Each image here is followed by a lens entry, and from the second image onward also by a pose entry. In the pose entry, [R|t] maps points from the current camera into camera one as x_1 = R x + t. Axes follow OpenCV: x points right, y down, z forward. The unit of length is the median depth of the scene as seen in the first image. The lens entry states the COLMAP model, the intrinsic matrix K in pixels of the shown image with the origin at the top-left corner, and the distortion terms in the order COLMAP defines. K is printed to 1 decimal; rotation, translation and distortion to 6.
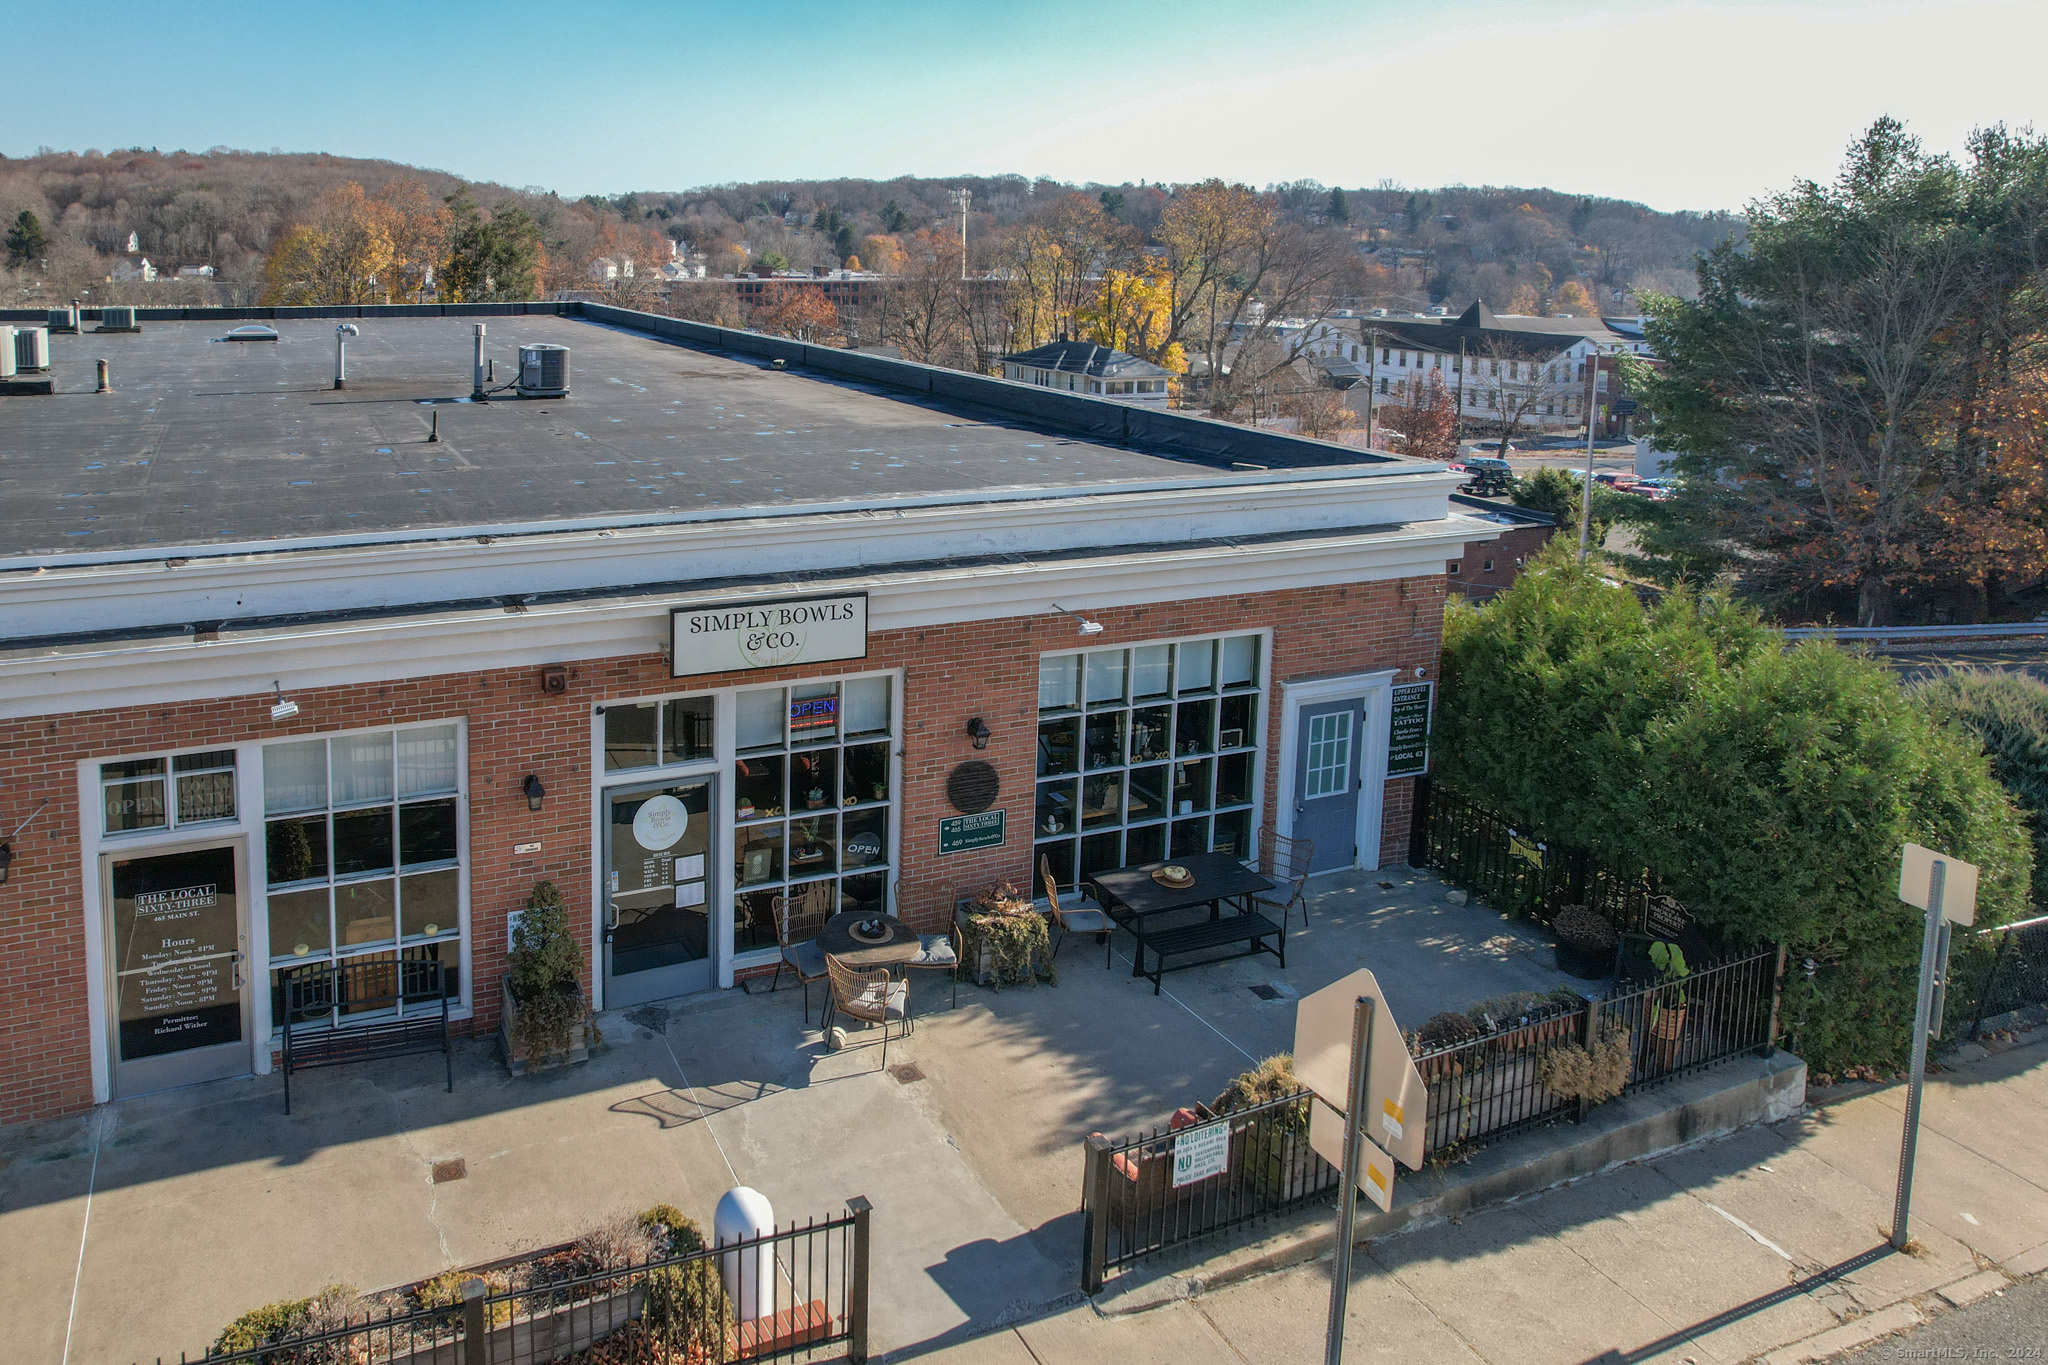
lens RADIAL K [[1358.2, 0, 727.6], [0, 1358.2, 401.8], [0, 0, 1]] dist [-0.023460, 0.001343]
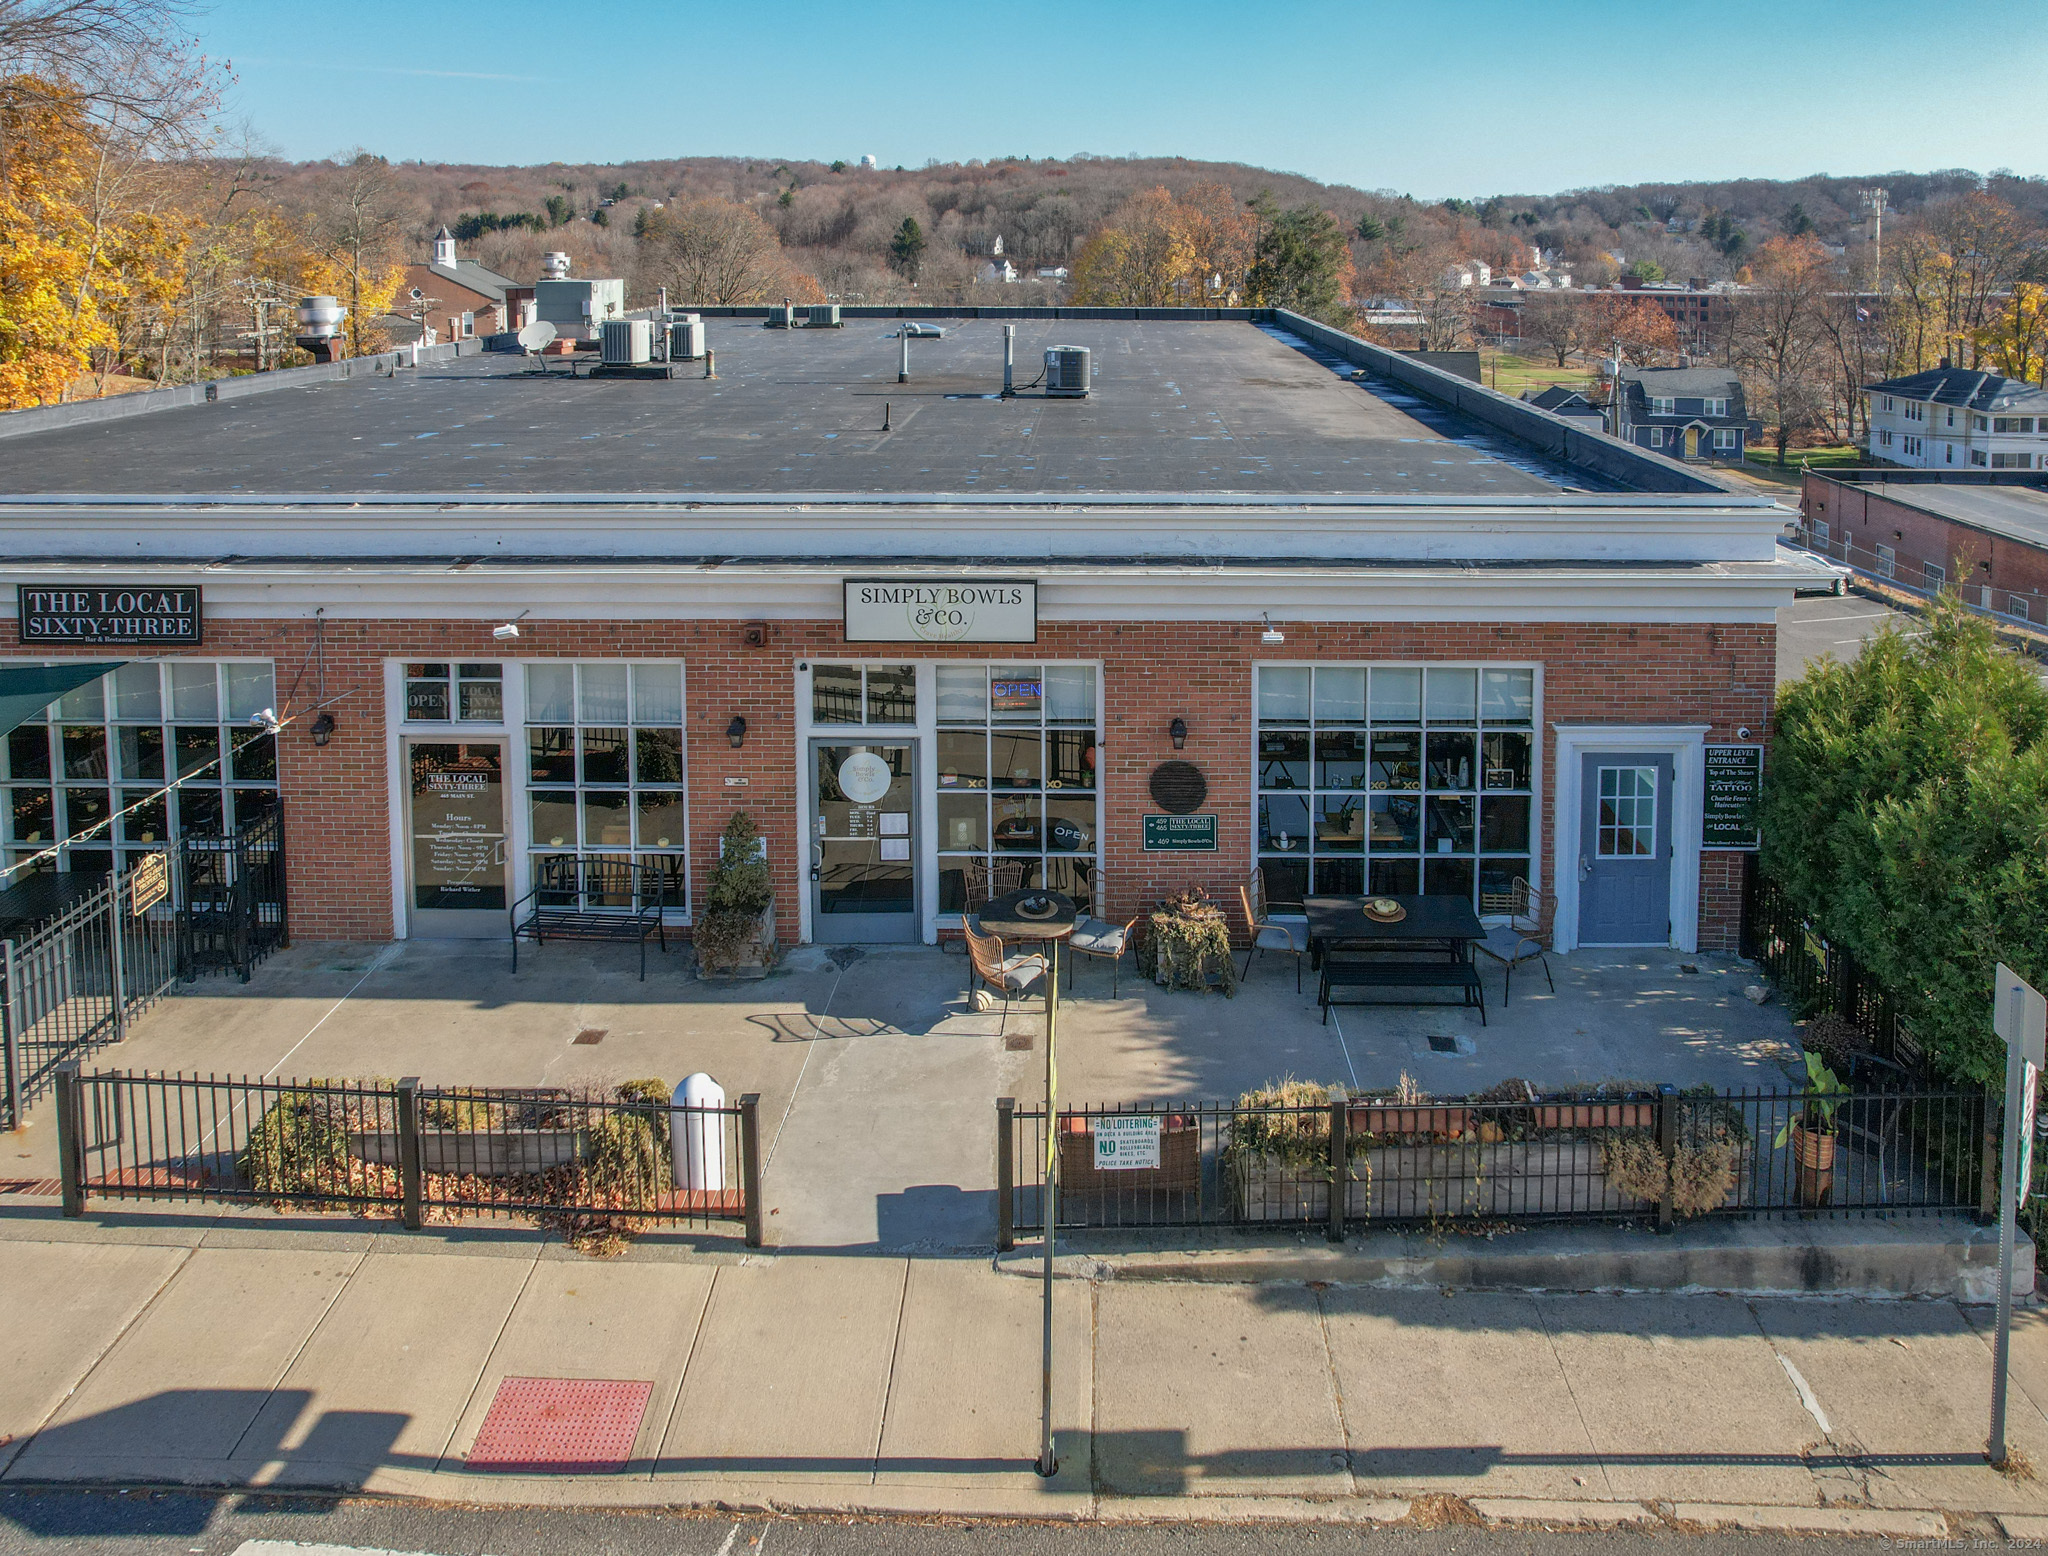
lens RADIAL K [[1415.5, 0, 1103.8], [0, 1415.5, 343.0], [0, 0, 1]] dist [-0.017503, -0.005038]
pose [[0.941365, 0.021941, -0.336677, 0.503680], [-0.038164, 0.998403, -0.041644, -0.001039], [0.335225, 0.052052, 0.940699, -0.030556]]
